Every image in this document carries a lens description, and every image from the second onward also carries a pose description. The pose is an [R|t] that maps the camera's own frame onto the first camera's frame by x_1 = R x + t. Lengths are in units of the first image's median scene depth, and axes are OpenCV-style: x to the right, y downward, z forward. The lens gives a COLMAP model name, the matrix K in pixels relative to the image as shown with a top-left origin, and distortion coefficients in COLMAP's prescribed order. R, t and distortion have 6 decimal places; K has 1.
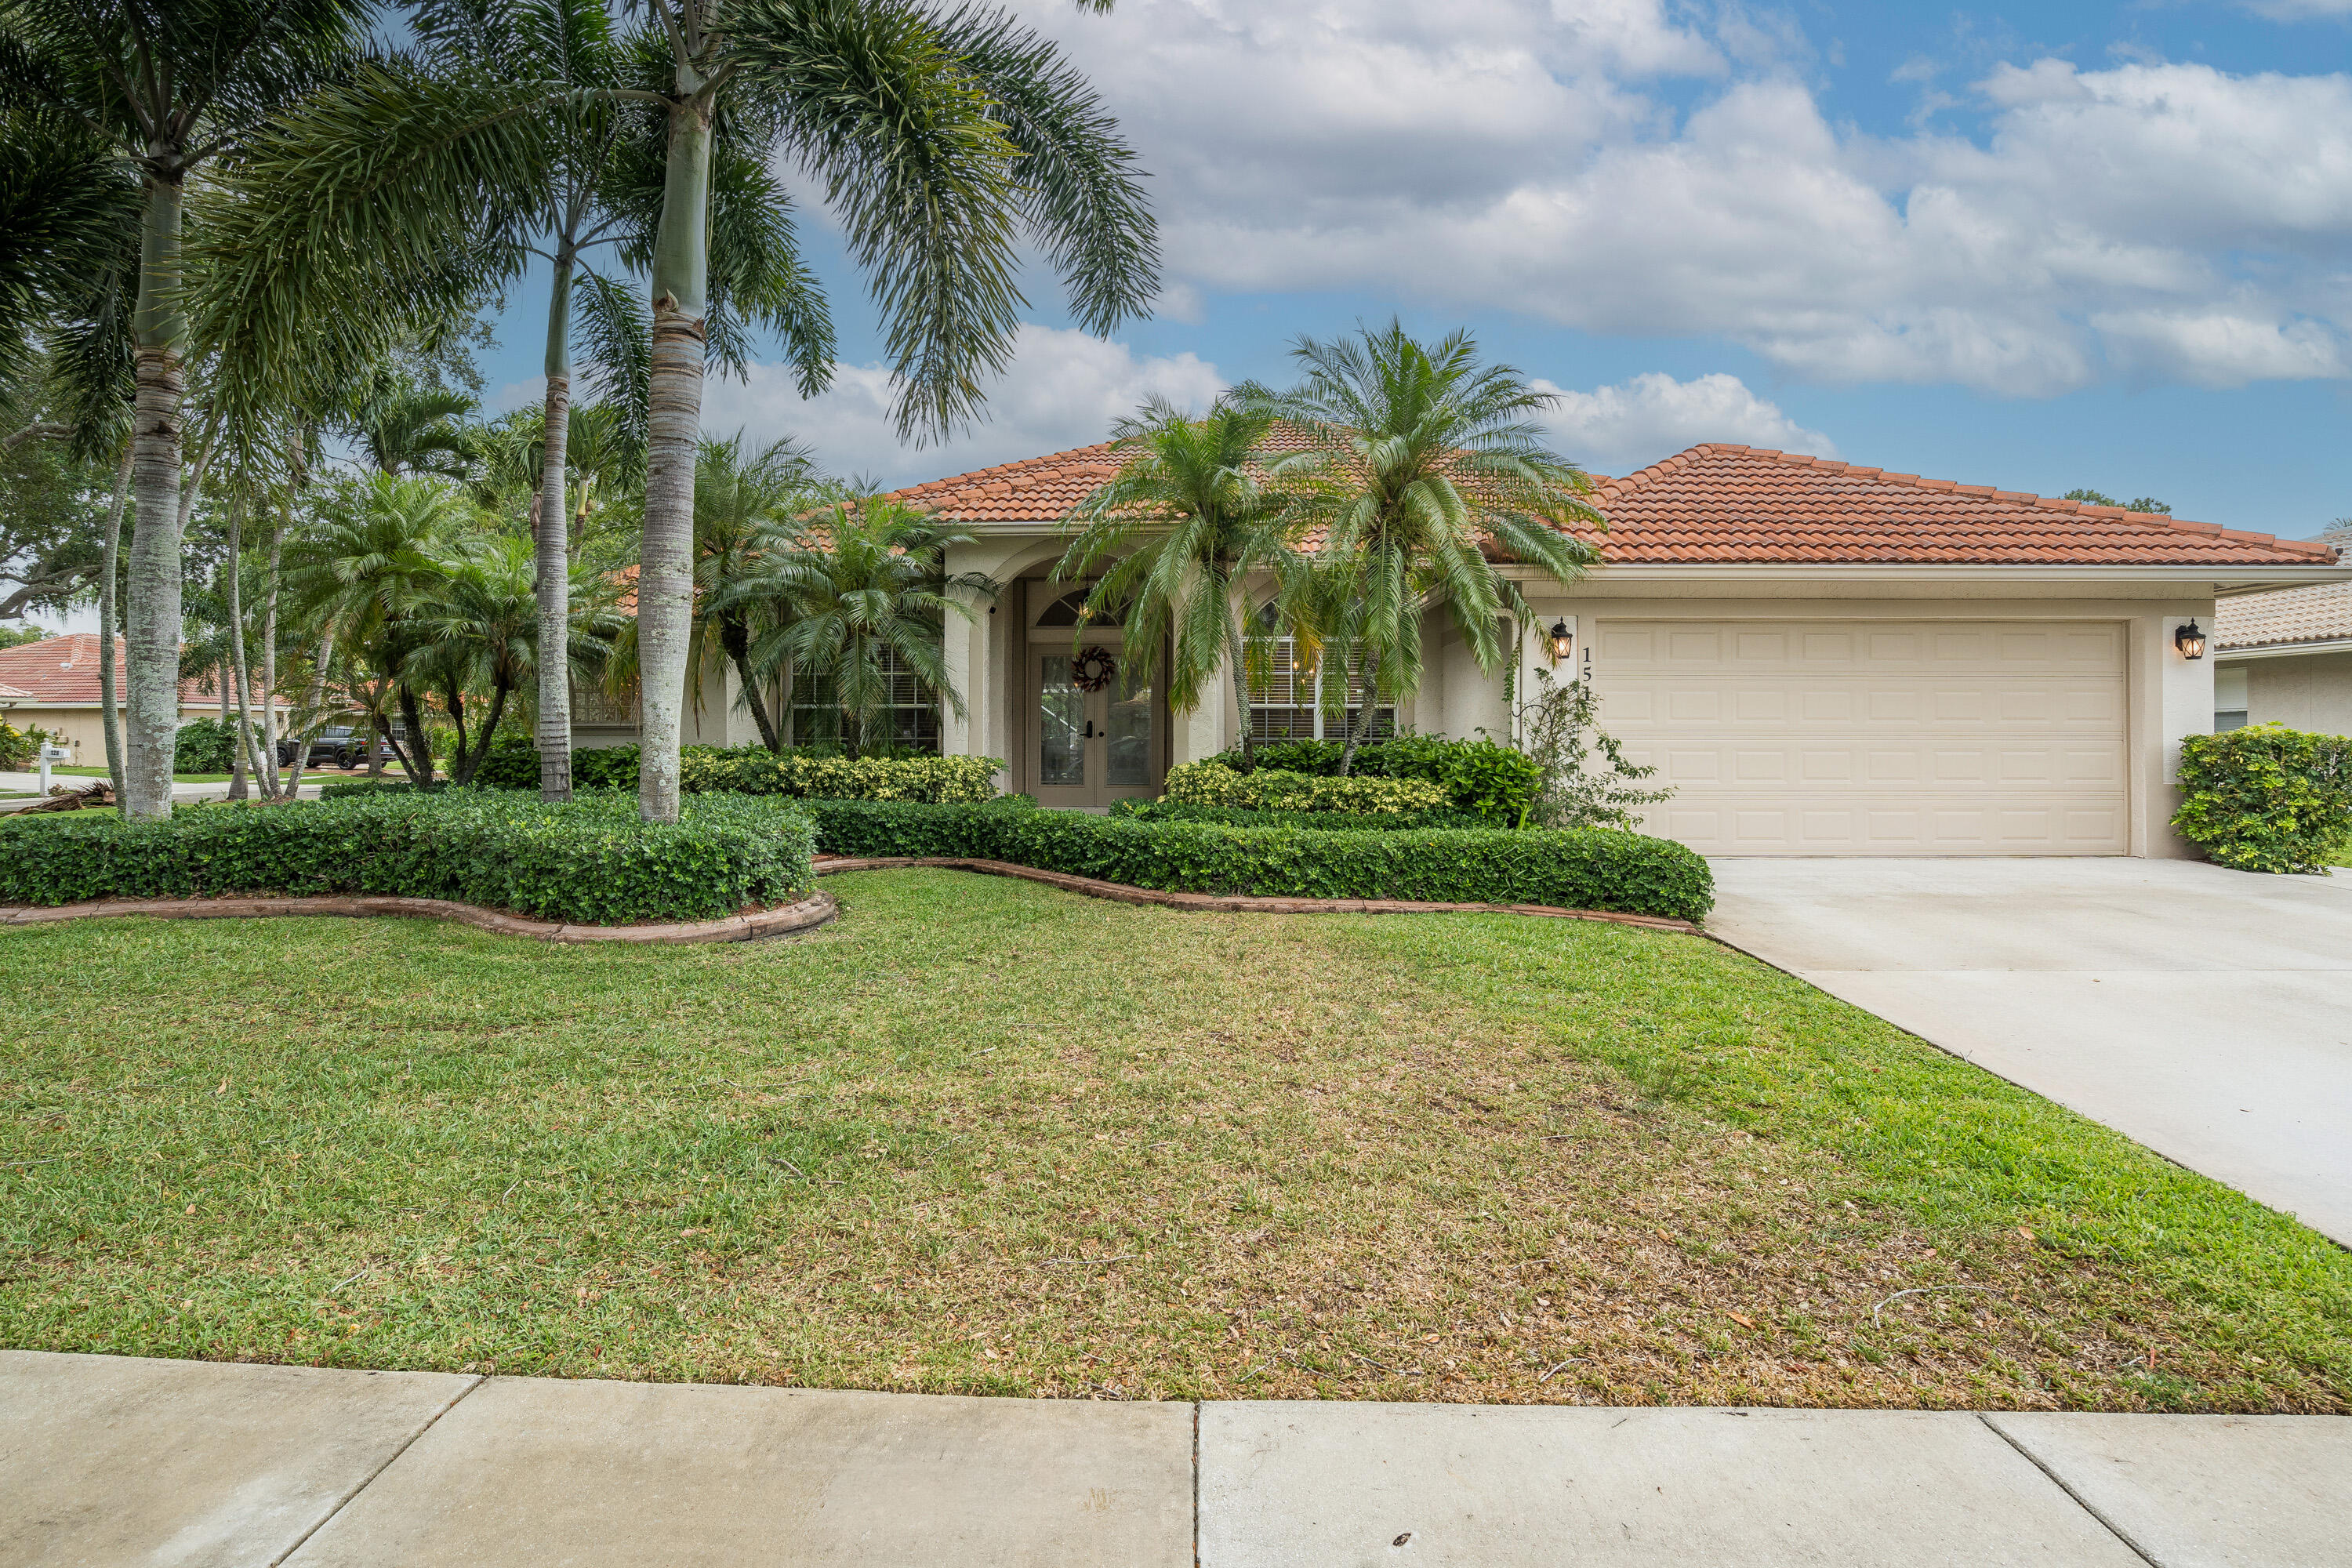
lens RADIAL K [[1145.1, 0, 1176.0], [0, 1145.1, 784.0], [0, 0, 1]] dist [-0.049386, -0.000183]
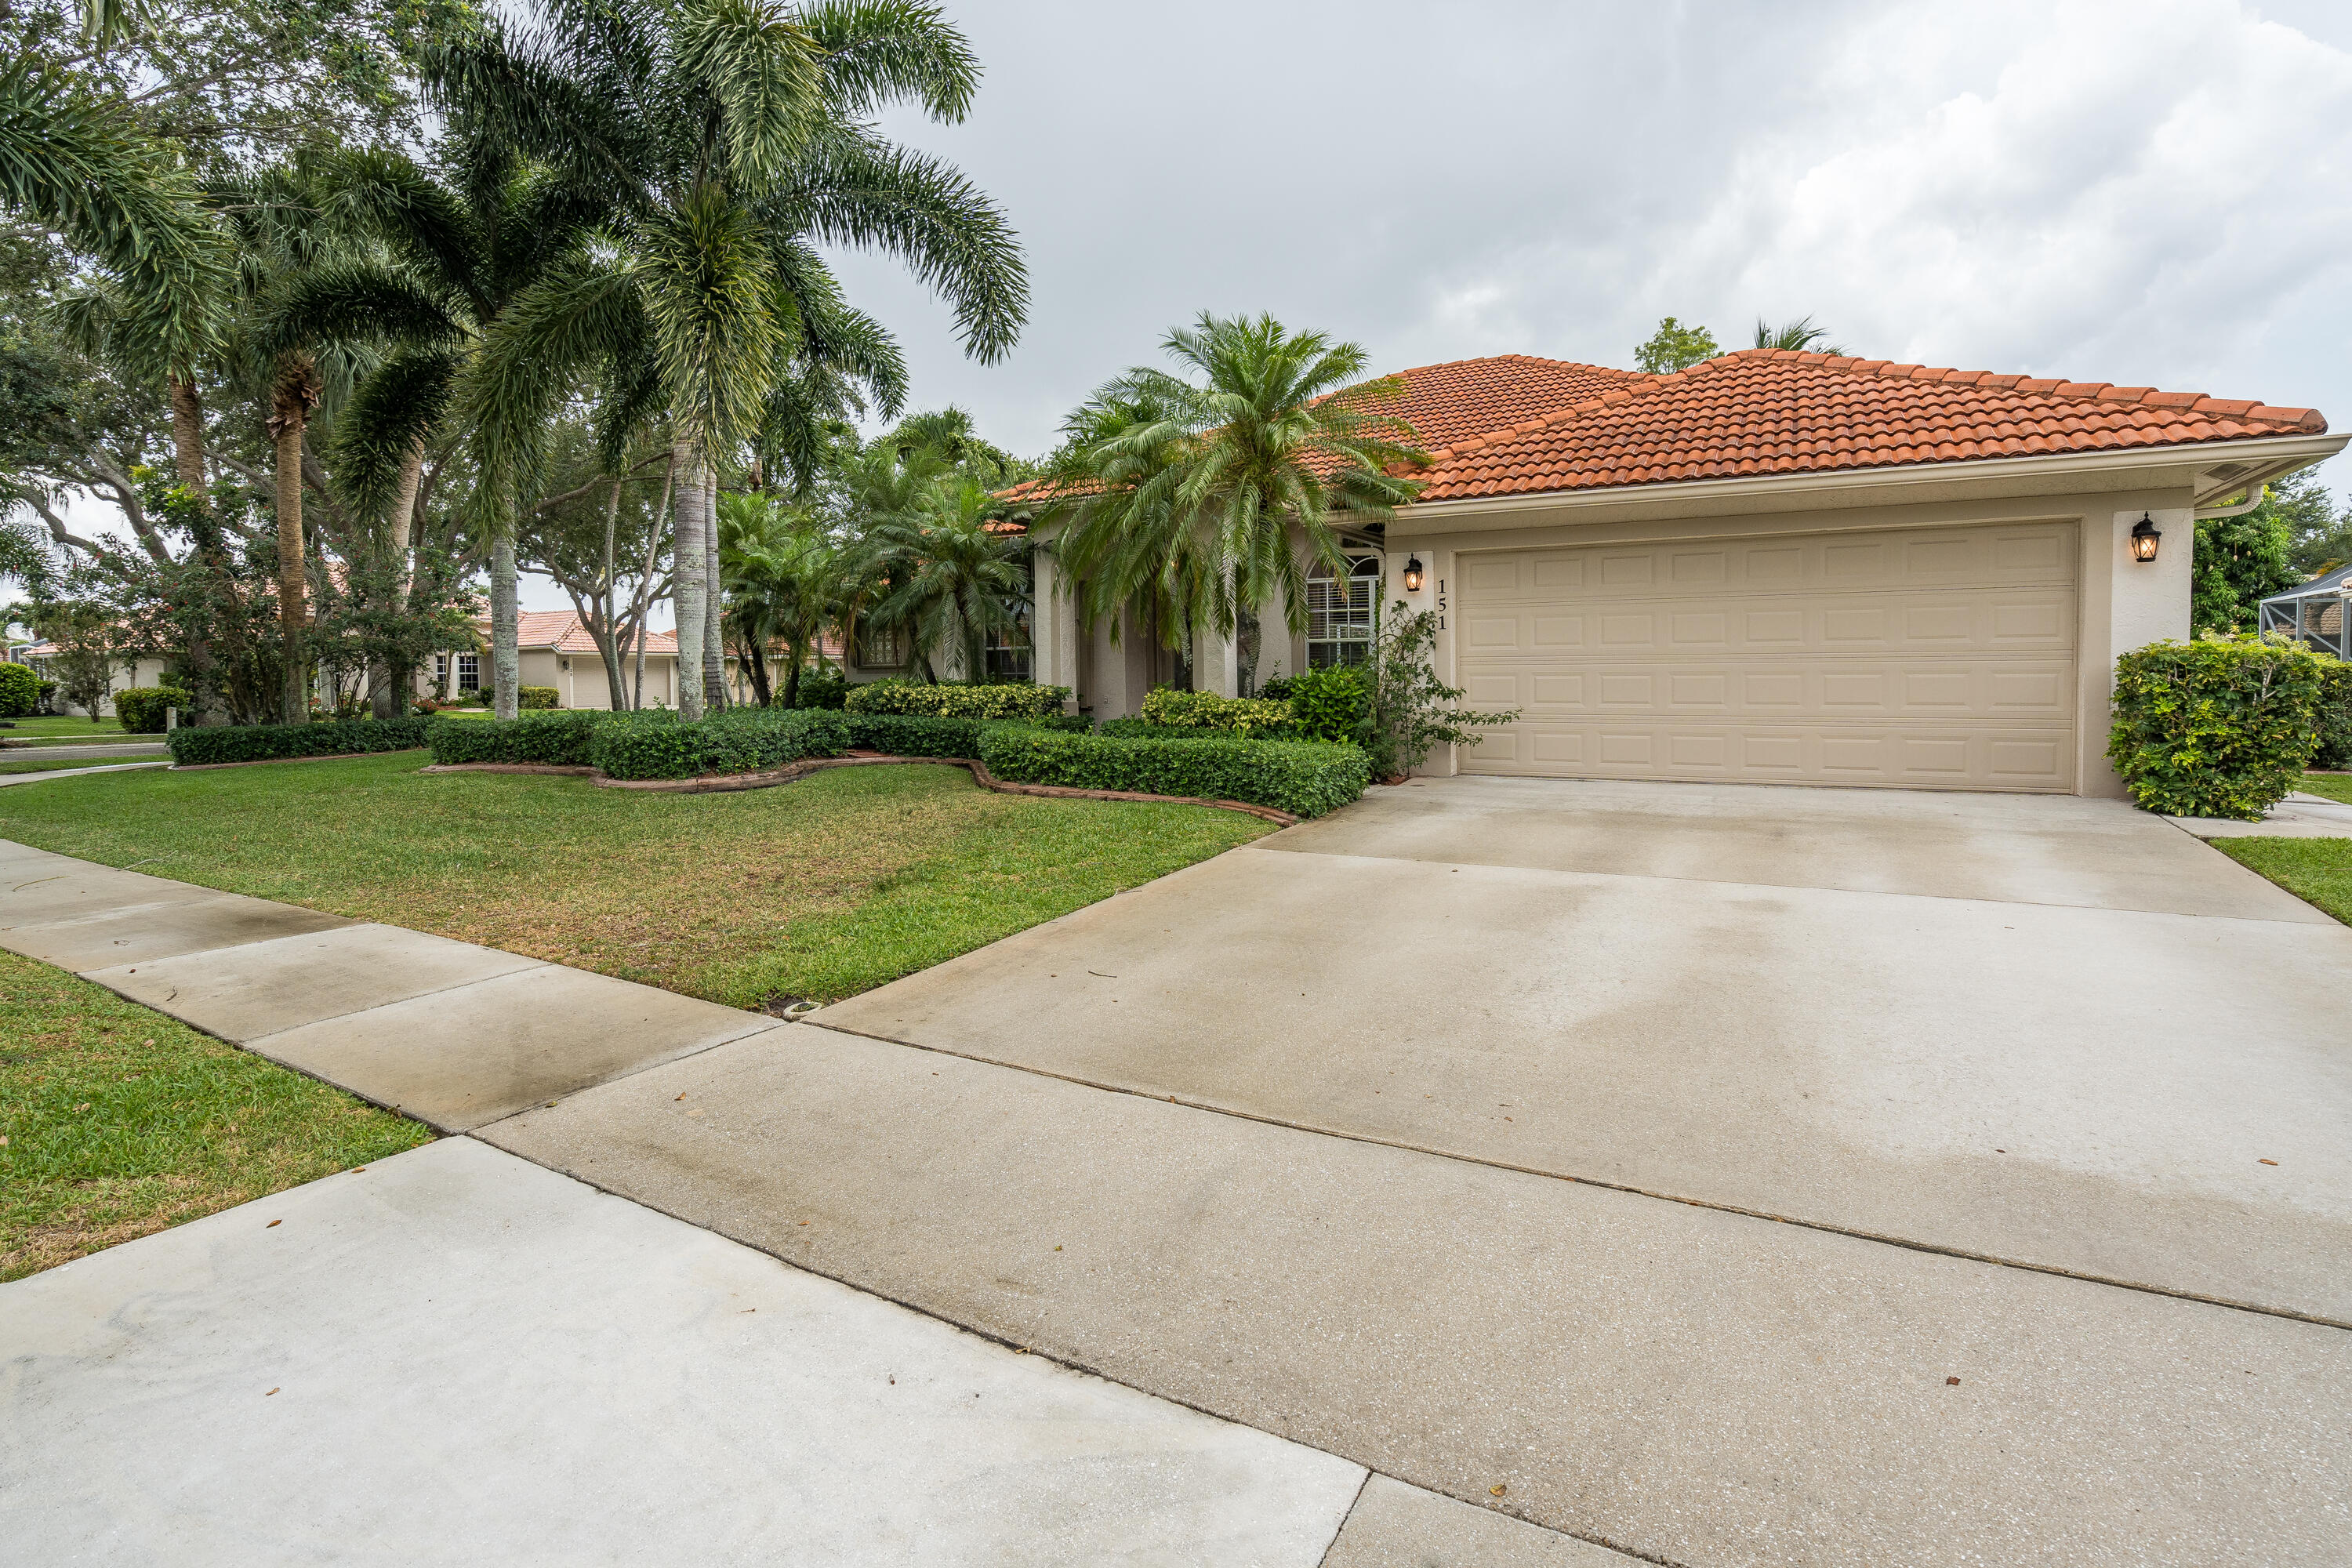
lens RADIAL K [[1145.1, 0, 1176.0], [0, 1145.1, 784.0], [0, 0, 1]] dist [-0.049386, -0.000183]
pose [[0.886615, 0.034109, -0.461248, 0.664039], [-0.009997, 0.998457, 0.054619, 0.018050], [0.462399, -0.043815, 0.885589, -0.093682]]
